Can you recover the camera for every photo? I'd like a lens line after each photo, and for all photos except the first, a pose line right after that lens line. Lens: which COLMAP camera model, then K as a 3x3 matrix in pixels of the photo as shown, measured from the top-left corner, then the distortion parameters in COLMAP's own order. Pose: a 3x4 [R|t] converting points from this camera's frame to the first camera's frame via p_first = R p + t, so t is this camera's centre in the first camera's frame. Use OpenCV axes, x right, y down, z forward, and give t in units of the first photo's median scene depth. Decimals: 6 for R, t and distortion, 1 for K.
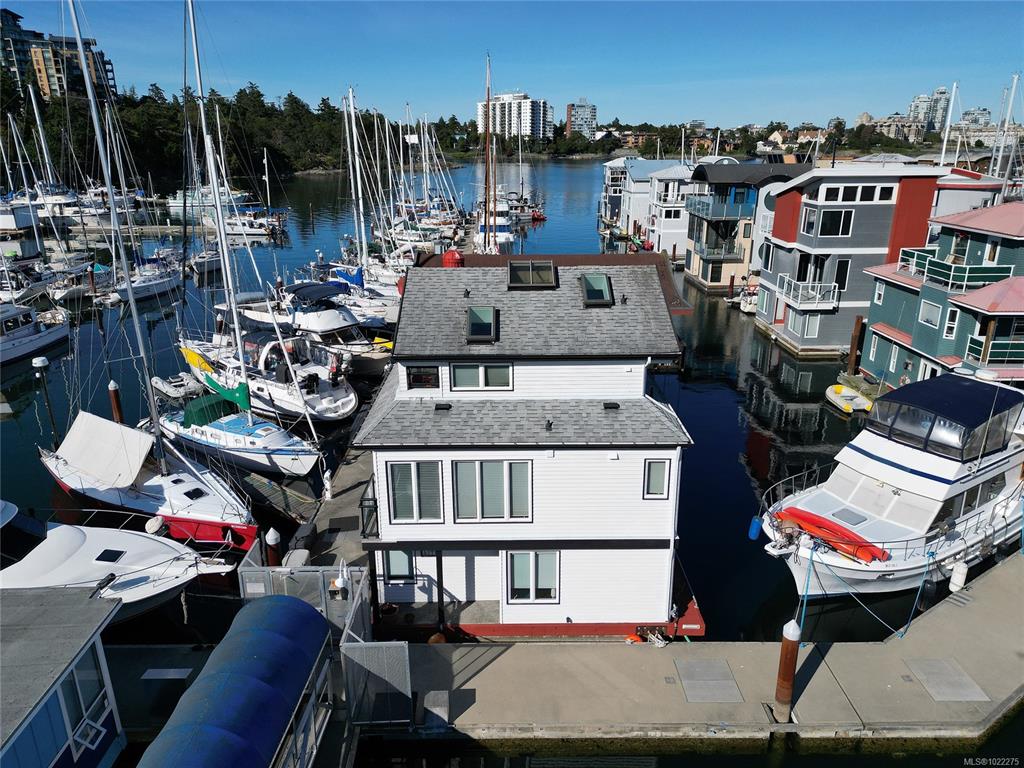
lens RADIAL K [[719.2, 0, 512.0], [0, 719.2, 384.0], [0, 0, 1]] dist [0.055966, -0.050118]
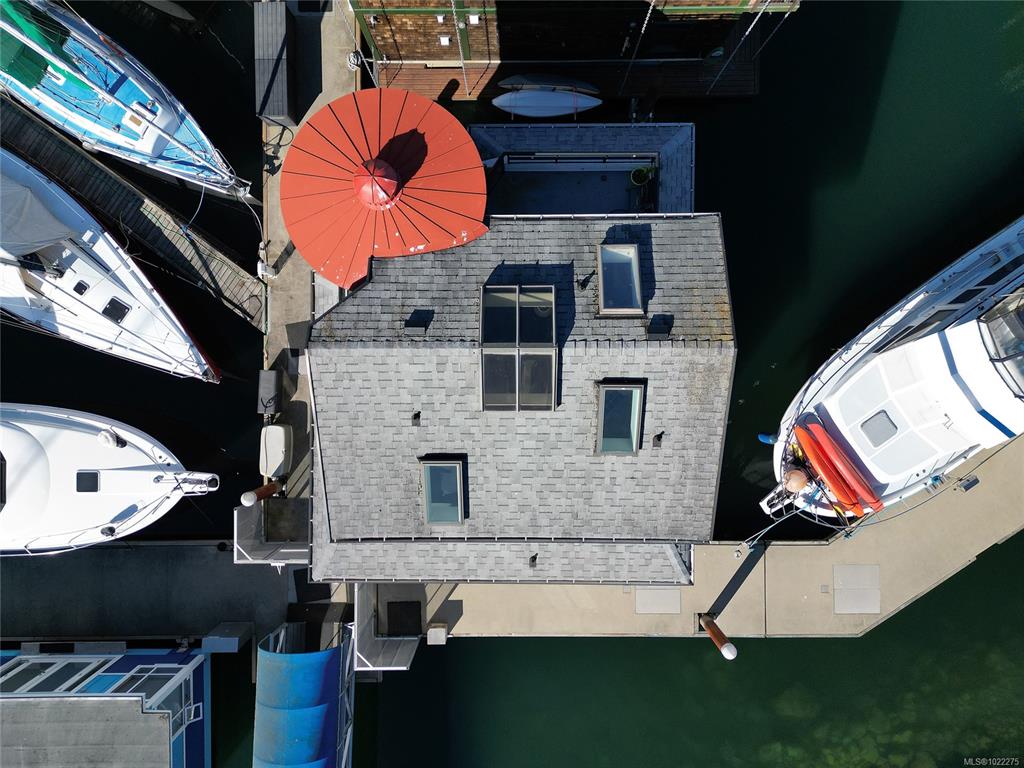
lens RADIAL K [[719.2, 0, 512.0], [0, 719.2, 384.0], [0, 0, 1]] dist [0.055966, -0.050118]
pose [[0.999929, 0.010103, -0.006329, 0.027610], [0.002930, 0.306355, 0.951913, -0.781307], [0.011556, -0.951864, 0.306304, 0.880008]]
